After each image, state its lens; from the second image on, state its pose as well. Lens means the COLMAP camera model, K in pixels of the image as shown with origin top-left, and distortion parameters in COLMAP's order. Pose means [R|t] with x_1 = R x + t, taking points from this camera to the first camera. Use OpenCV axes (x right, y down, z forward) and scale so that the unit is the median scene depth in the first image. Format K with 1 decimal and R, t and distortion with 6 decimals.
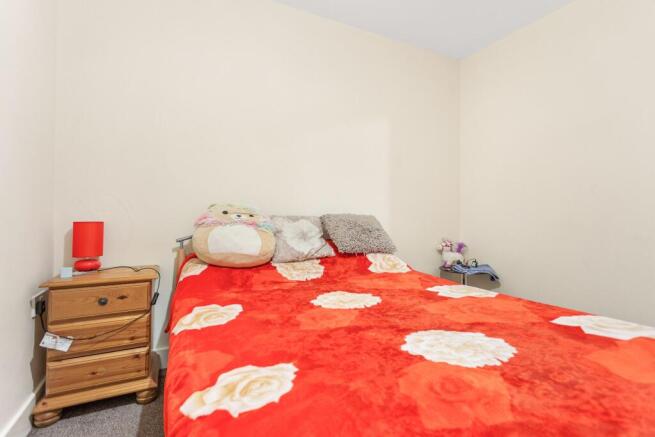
lens RADIAL K [[311.5, 0, 327.6], [0, 311.5, 213.4], [0, 0, 1]] dist [0.002481, 0.000554]
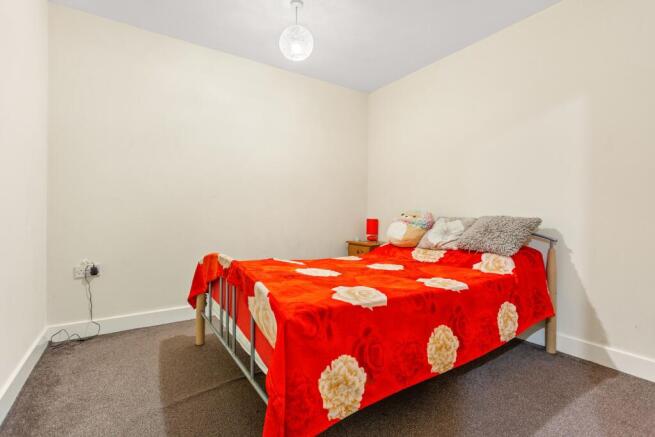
lens RADIAL K [[311.5, 0, 327.6], [0, 311.5, 213.4], [0, 0, 1]] dist [0.002481, 0.000554]
pose [[0.093126, -0.005648, -0.995638, 1.279249], [0.002563, 0.999982, -0.005433, -0.002014], [0.995651, -0.002045, 0.093139, 0.410136]]
